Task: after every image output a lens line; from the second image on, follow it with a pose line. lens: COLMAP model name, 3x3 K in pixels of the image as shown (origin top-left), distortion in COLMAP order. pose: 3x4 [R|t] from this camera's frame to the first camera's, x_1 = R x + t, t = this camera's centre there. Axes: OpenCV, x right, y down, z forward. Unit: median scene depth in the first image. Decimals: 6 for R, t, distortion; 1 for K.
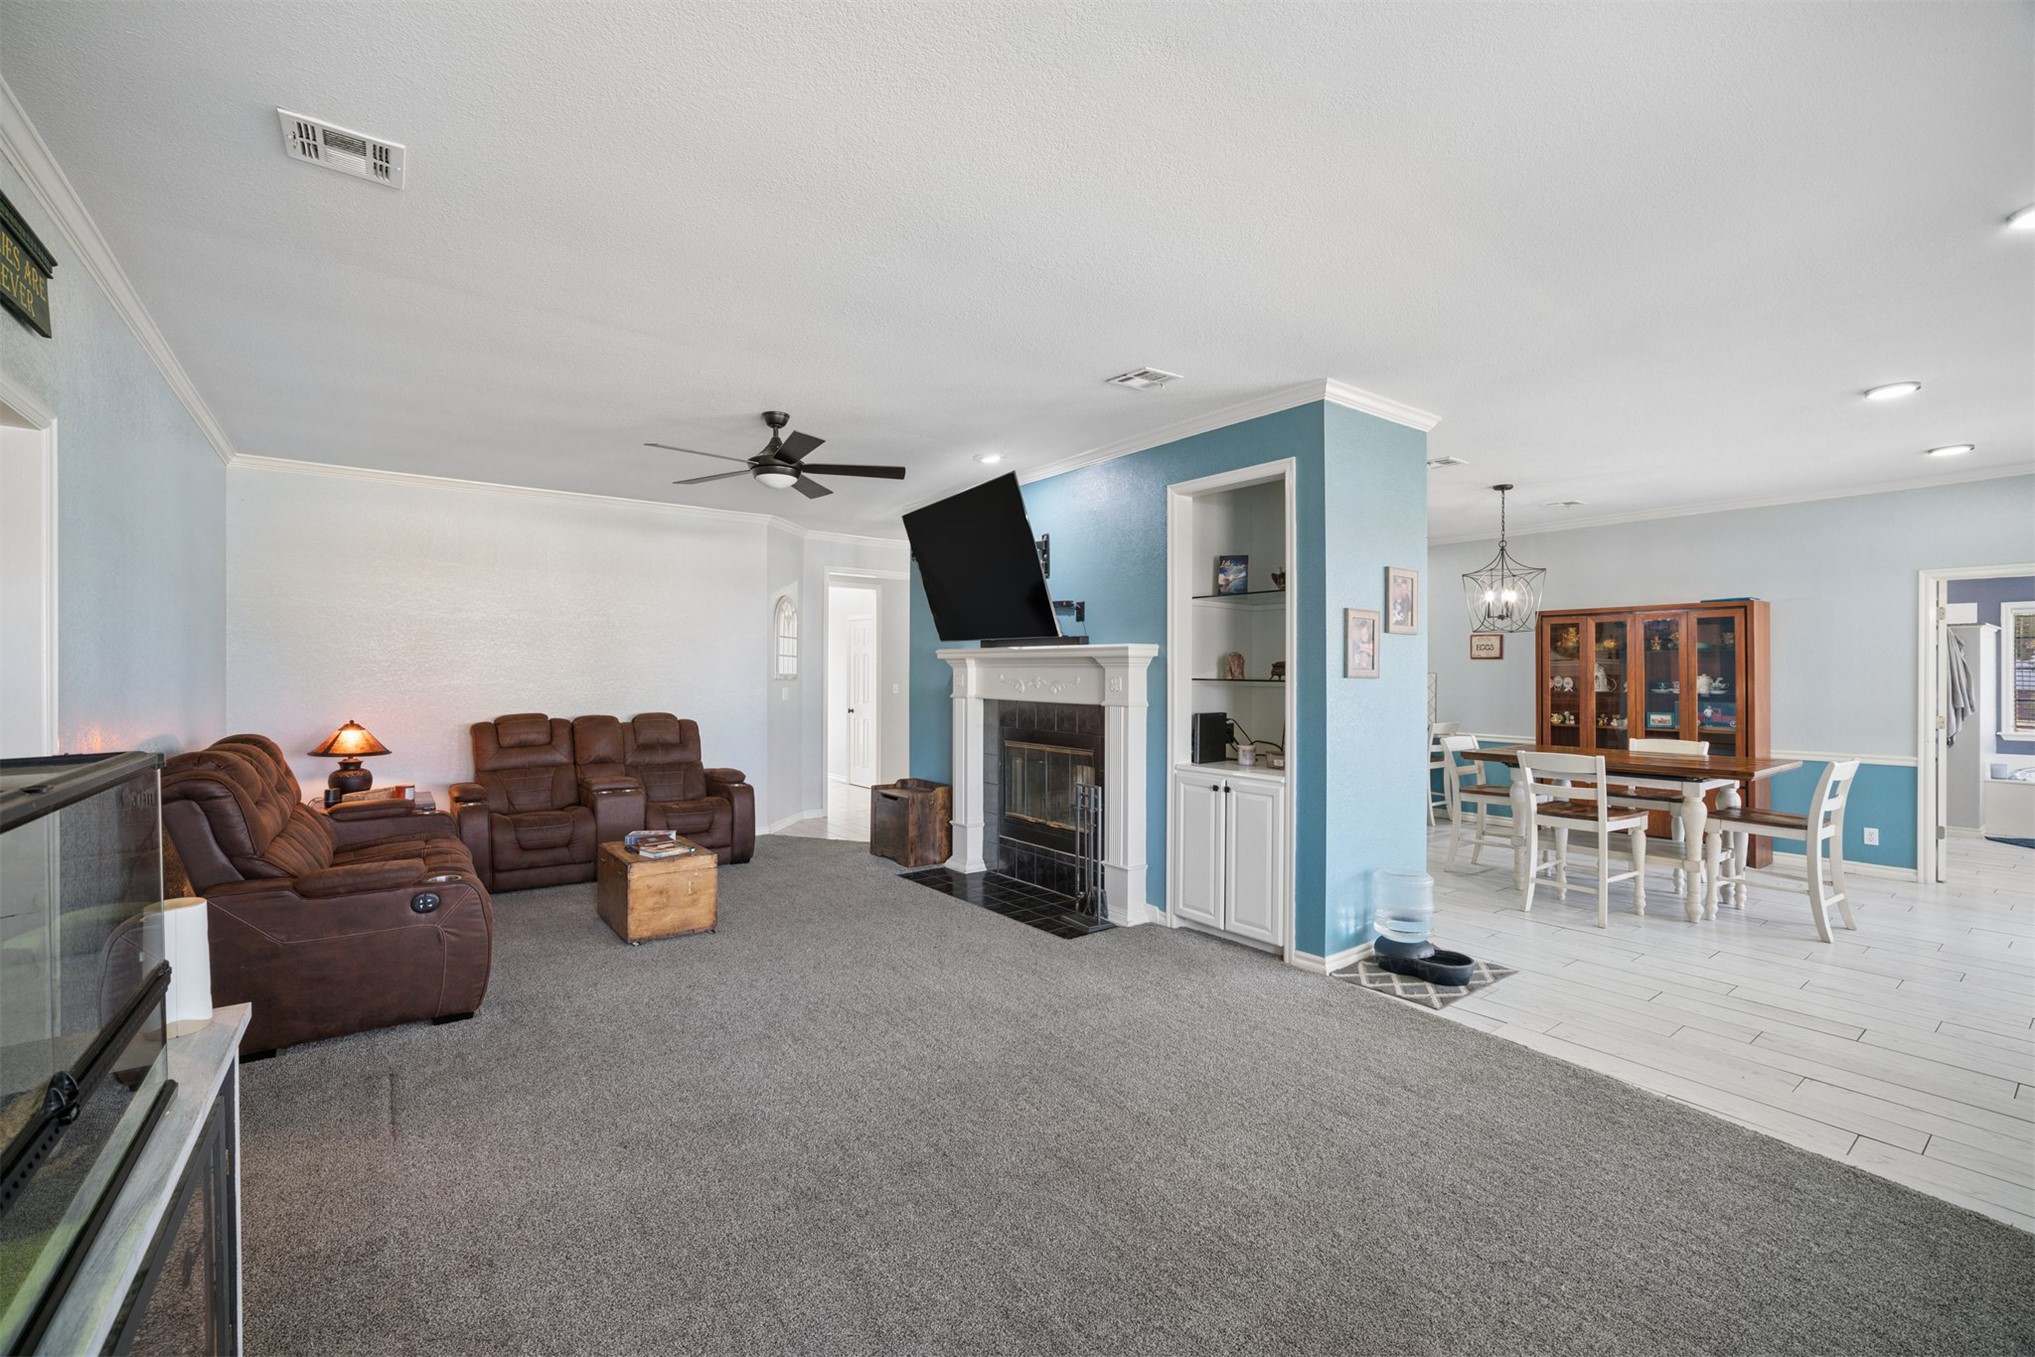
lens RADIAL K [[852.7, 0, 1003.2], [0, 852.7, 671.8], [0, 0, 1]] dist [-0.027480, 0.010463]
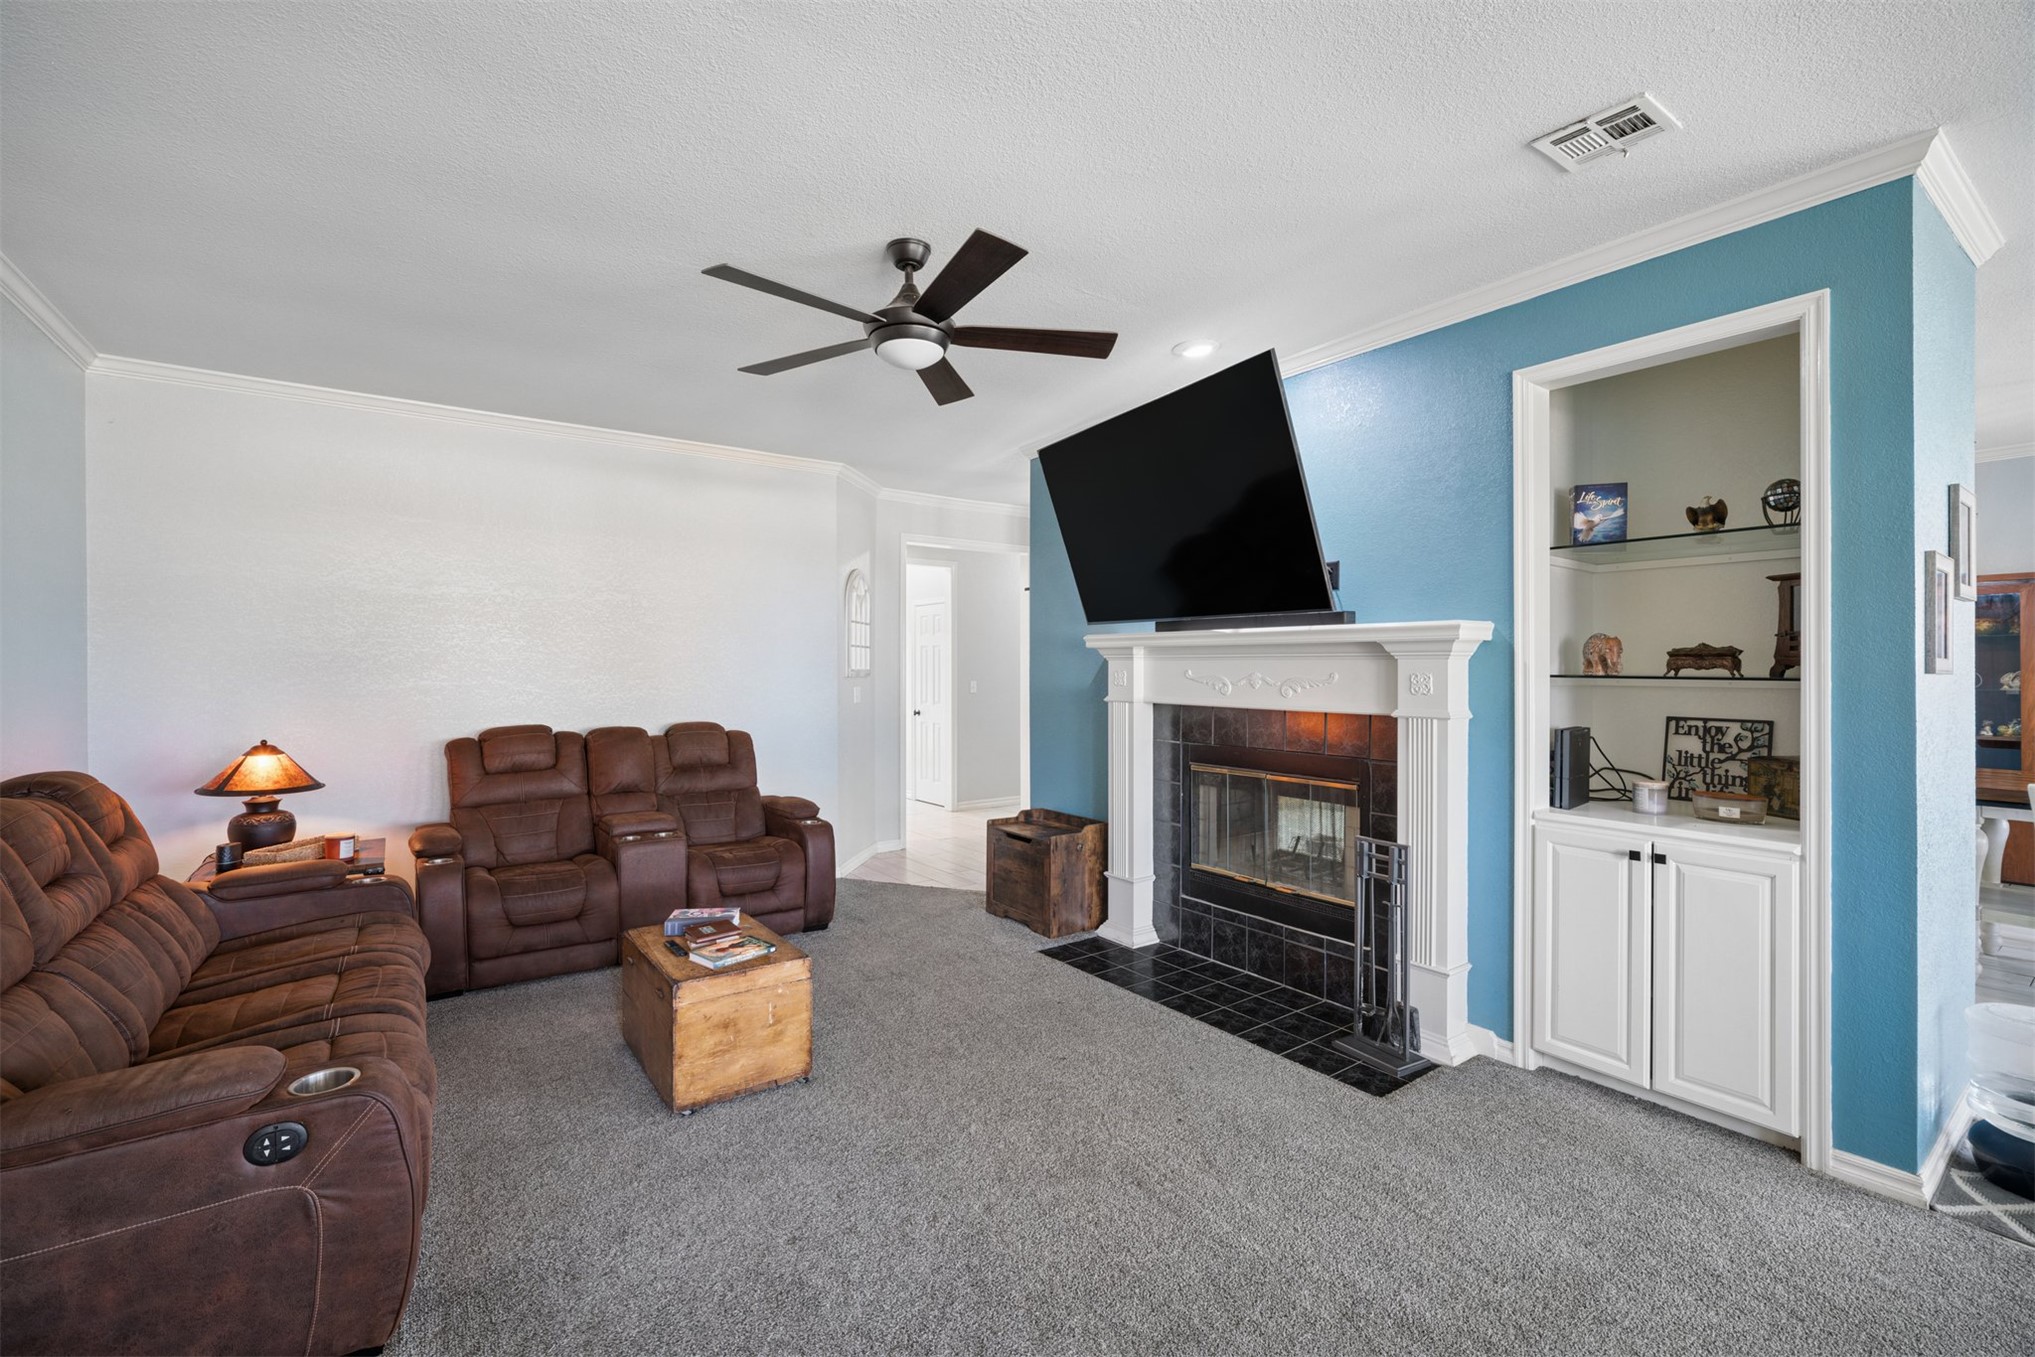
lens RADIAL K [[867.3, 0, 1008.3], [0, 867.3, 664.2], [0, 0, 1]] dist [-0.023021, 0.010350]
pose [[0.999792, -0.004295, -0.019952, -0.155580], [0.004262, 0.999989, -0.001729, -0.000537], [0.019960, 0.001644, 0.999799, 0.317524]]
